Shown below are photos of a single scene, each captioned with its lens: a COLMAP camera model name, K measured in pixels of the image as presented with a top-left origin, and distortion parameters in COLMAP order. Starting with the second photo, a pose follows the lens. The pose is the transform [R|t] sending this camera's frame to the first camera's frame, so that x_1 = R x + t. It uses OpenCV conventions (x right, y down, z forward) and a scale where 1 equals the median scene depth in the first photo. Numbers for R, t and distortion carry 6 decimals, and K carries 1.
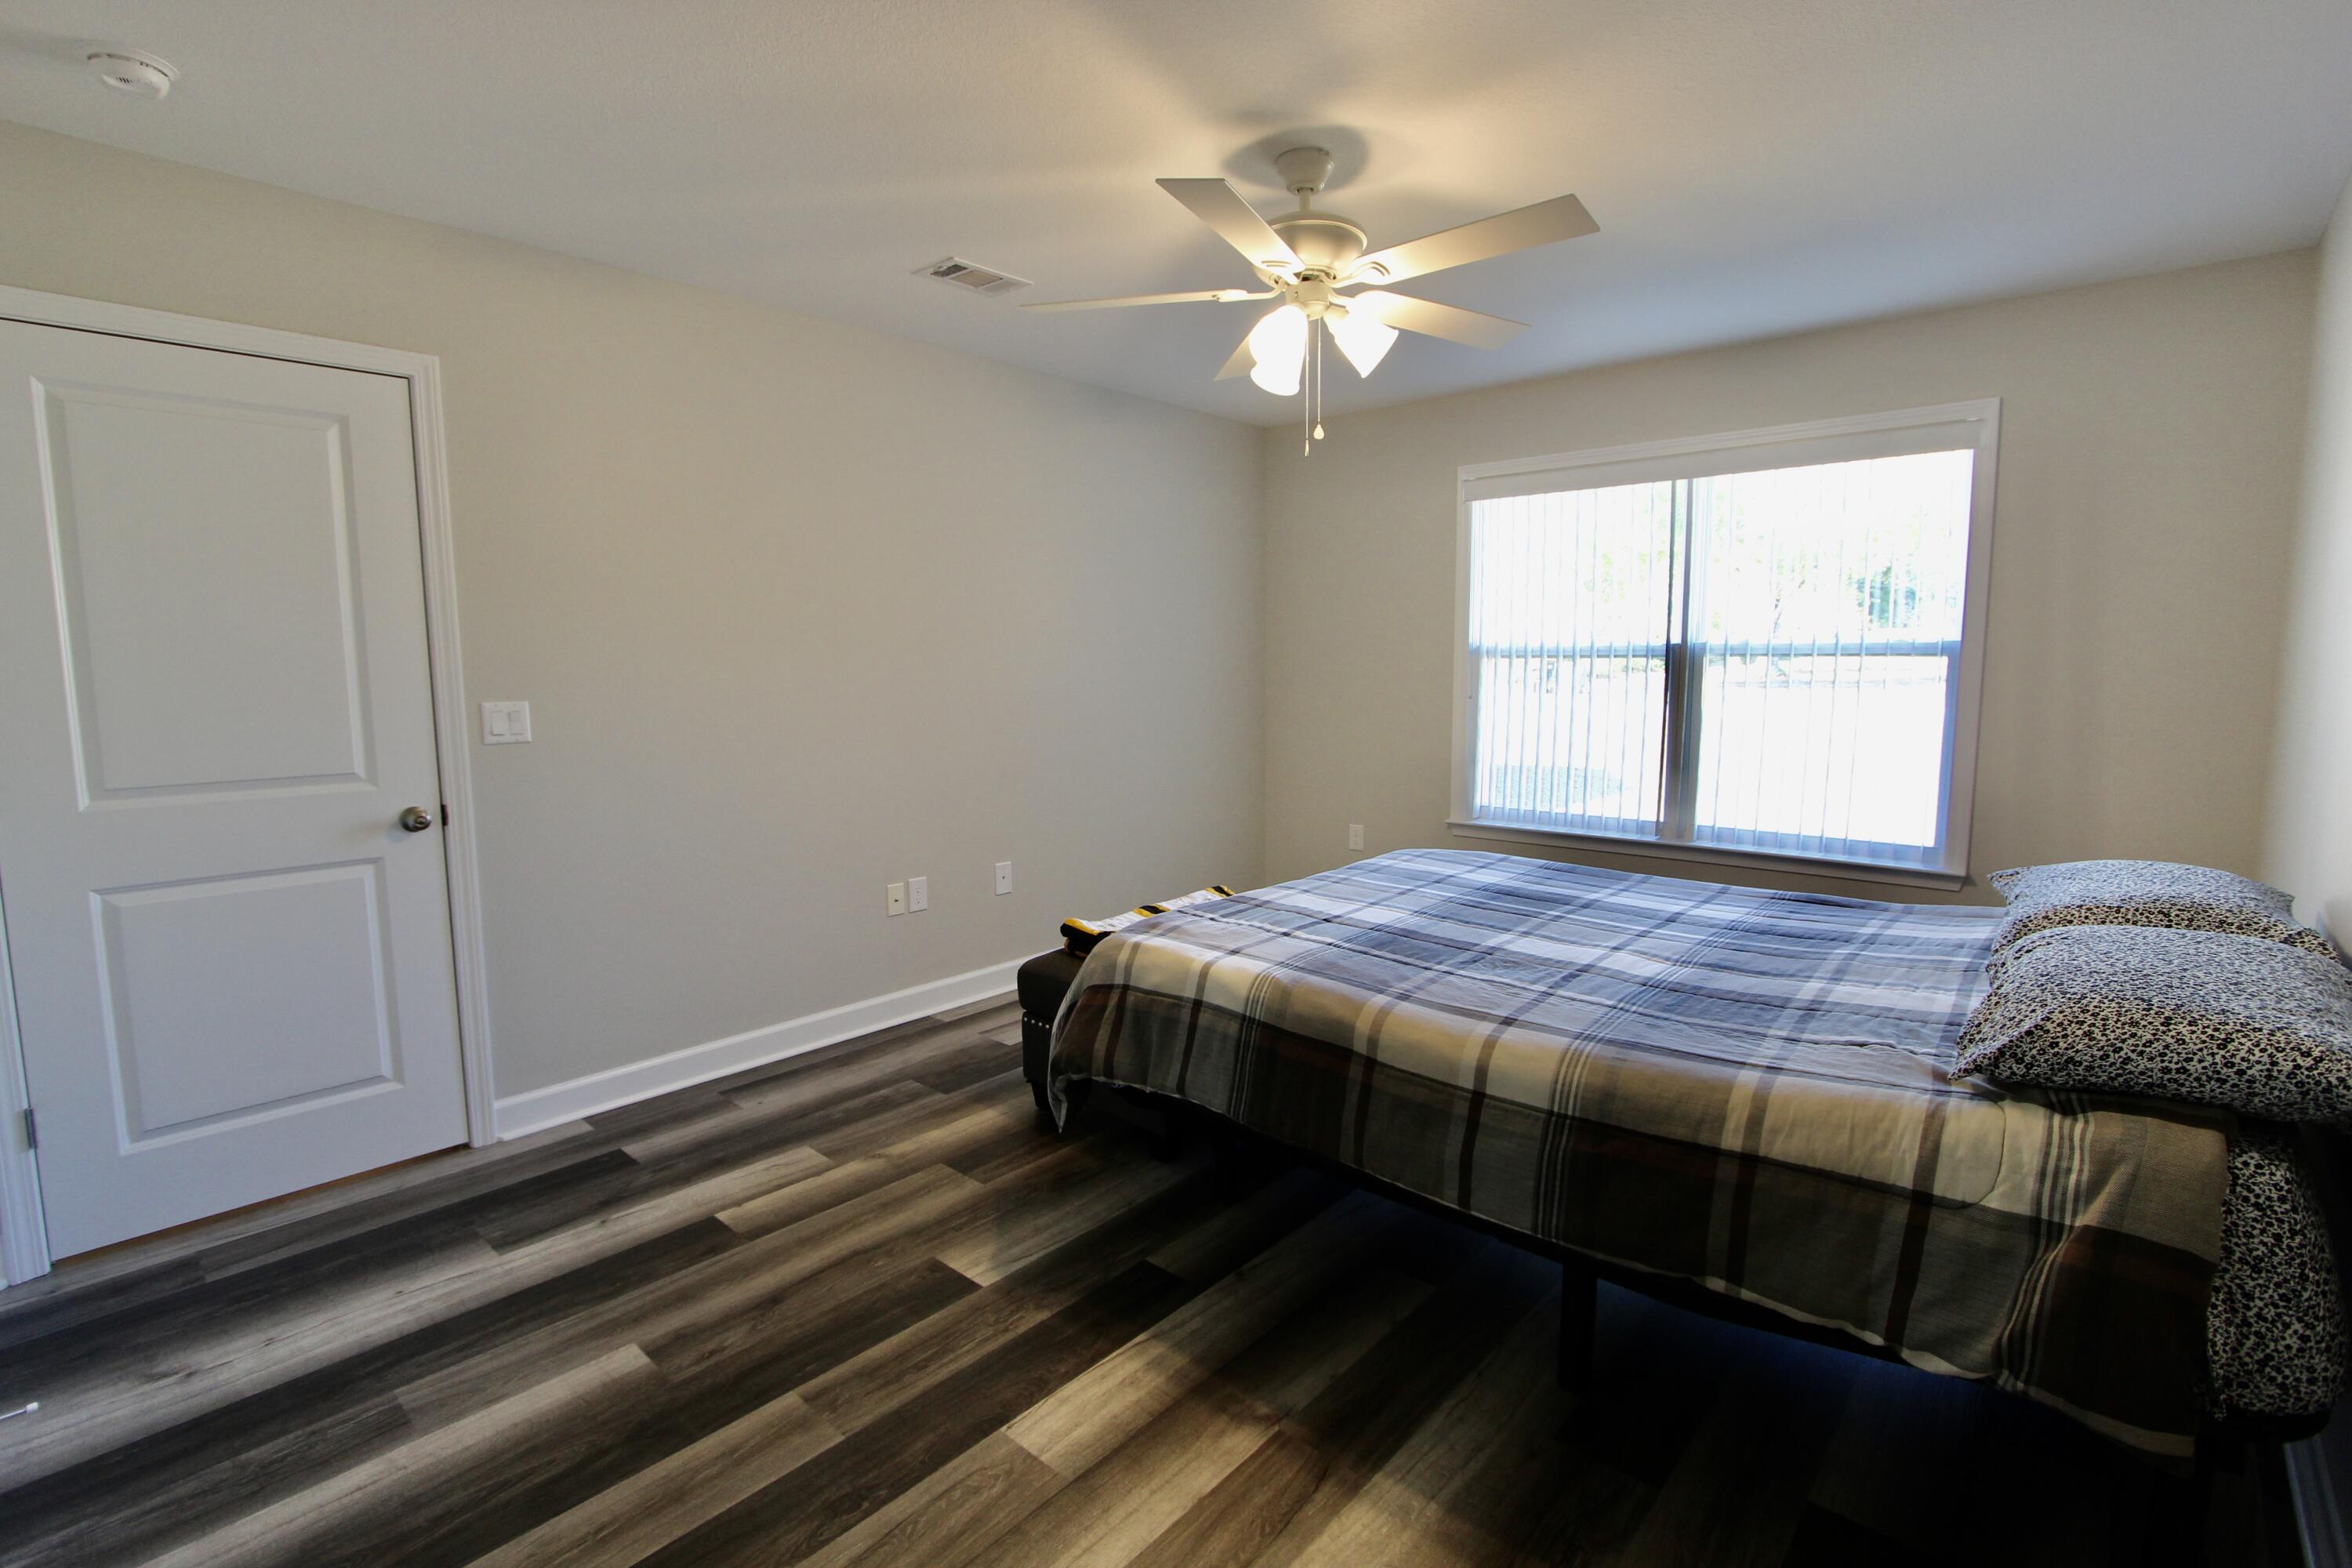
lens RADIAL K [[1081.9, 0, 1176.1], [0, 1081.9, 792.1], [0, 0, 1]] dist [-0.019049, 0.001851]
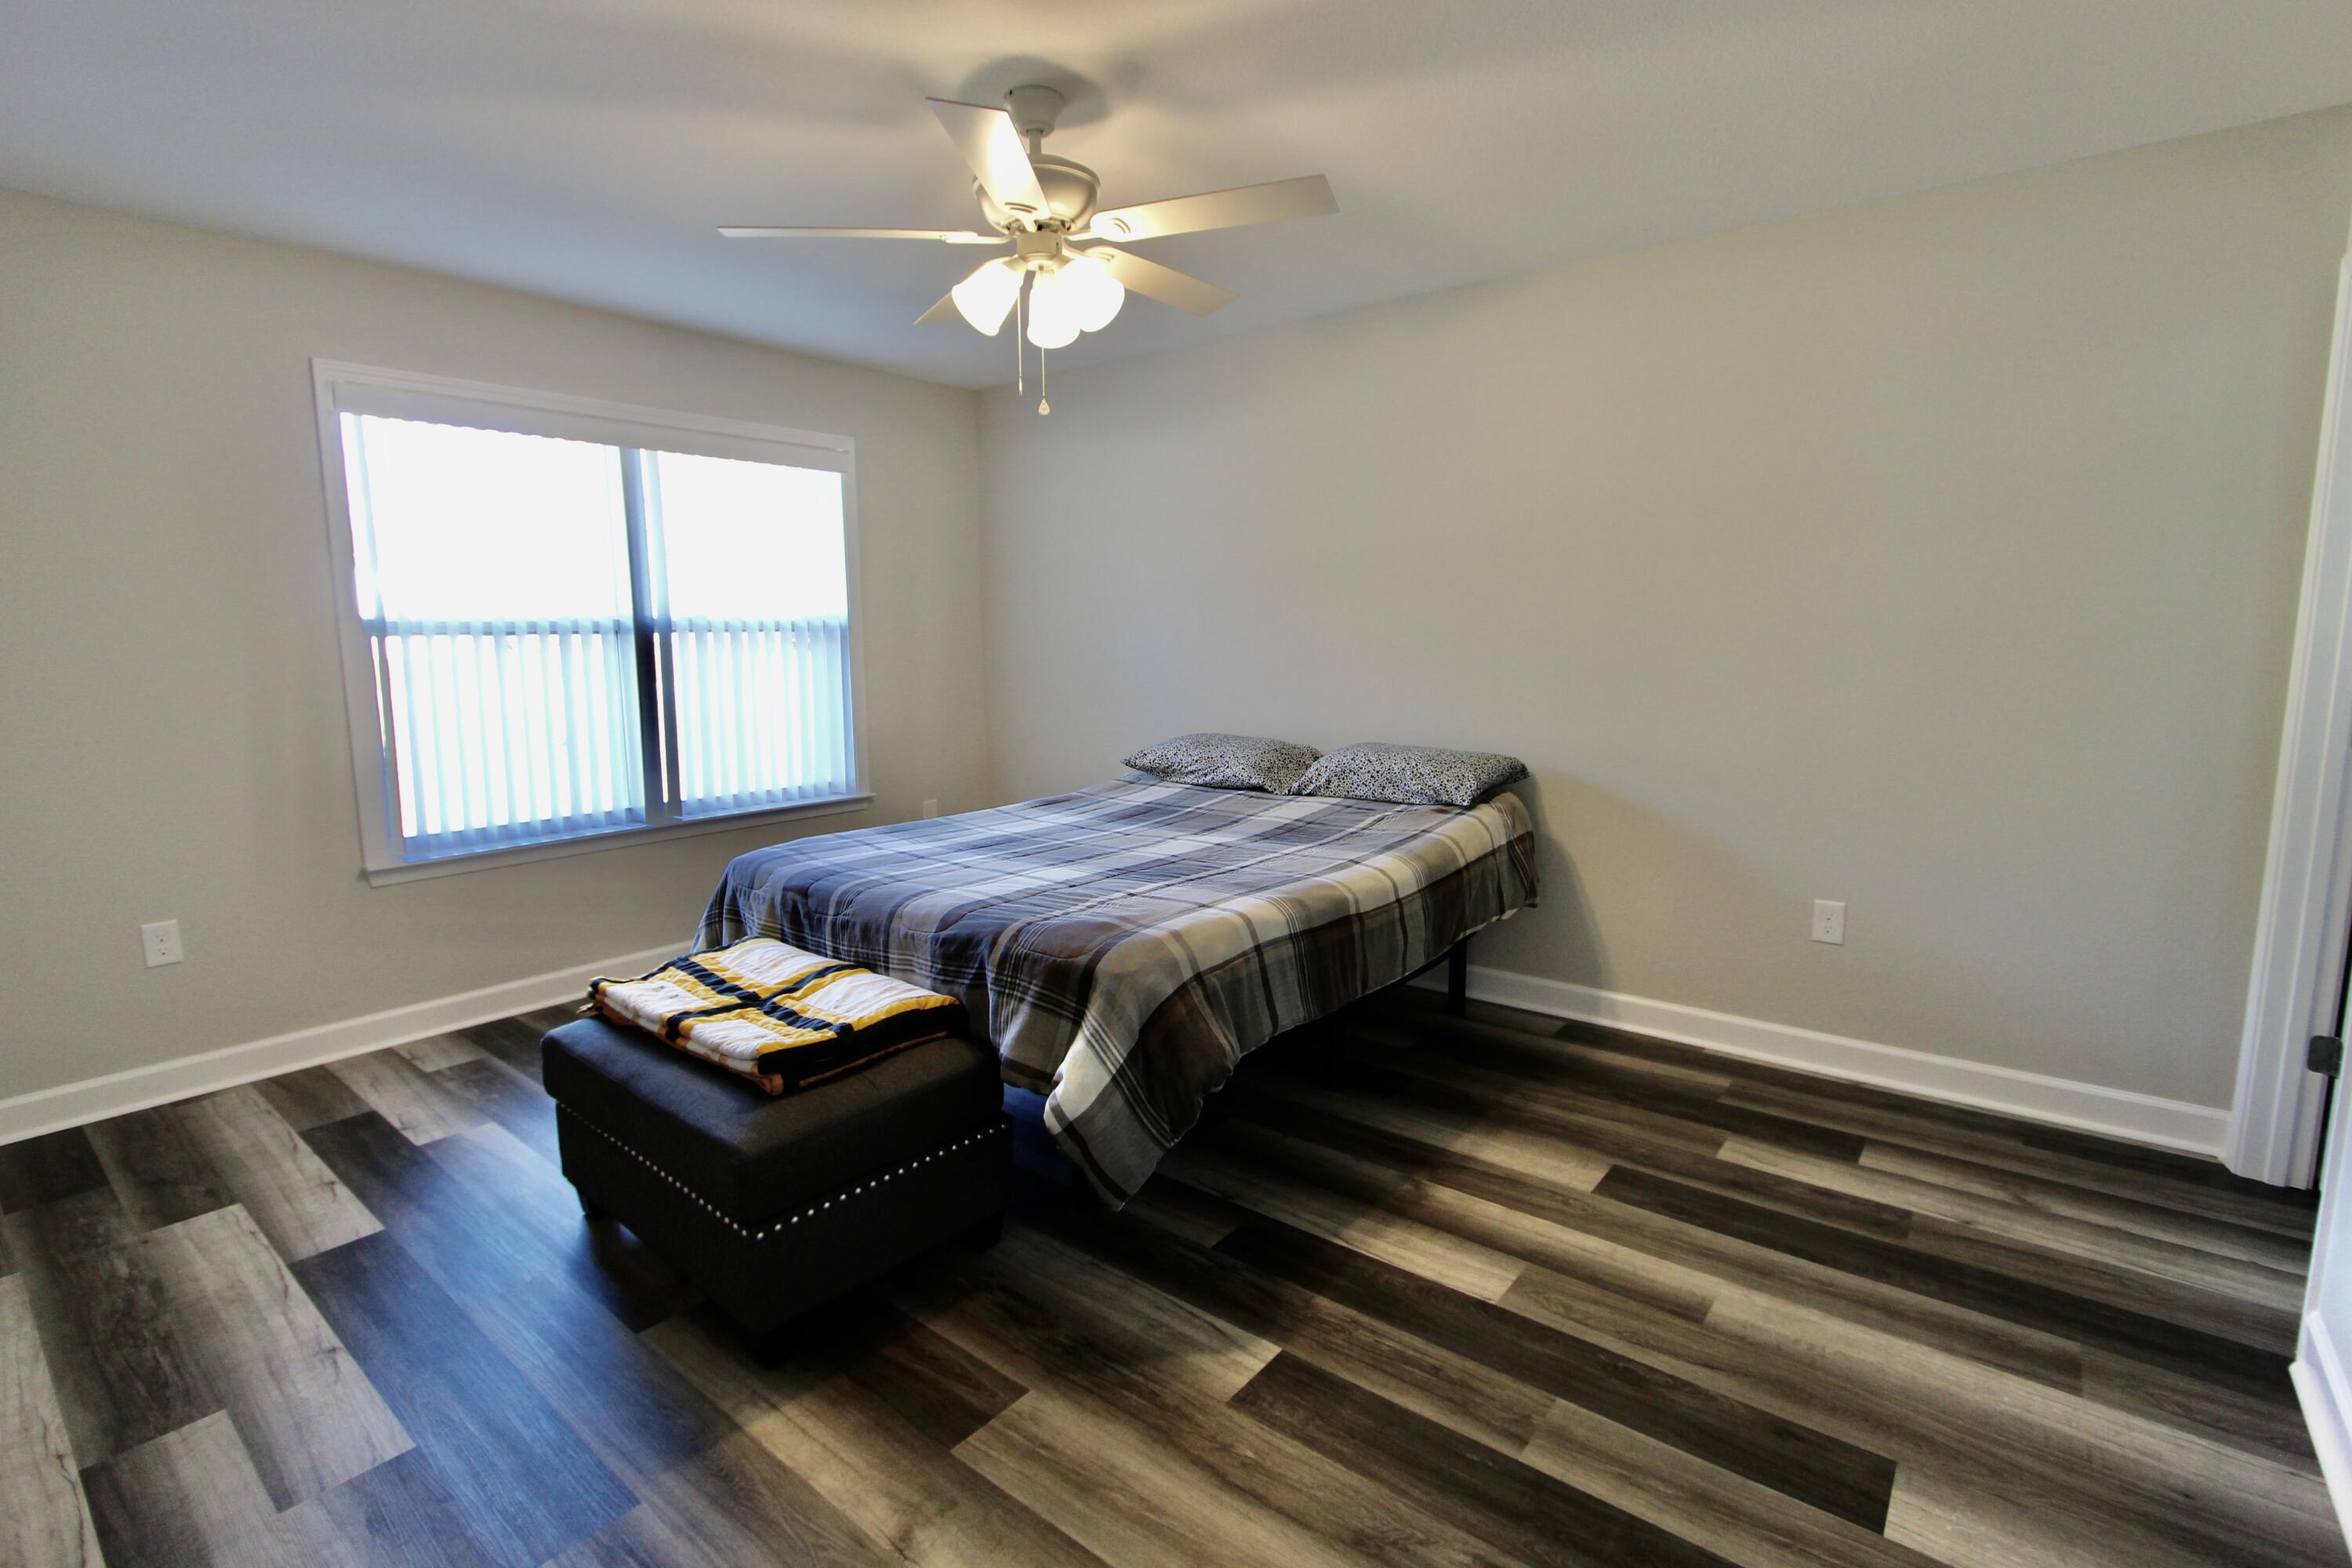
lens RADIAL K [[1081.9, 0, 1169.0], [0, 1081.9, 791.6], [0, 0, 1]] dist [-0.019049, 0.001851]
pose [[-0.051361, -0.139243, 0.988925, -1.011888], [0.130997, 0.980737, 0.144894, -0.121921], [-0.990051, 0.136988, -0.032132, 1.107611]]
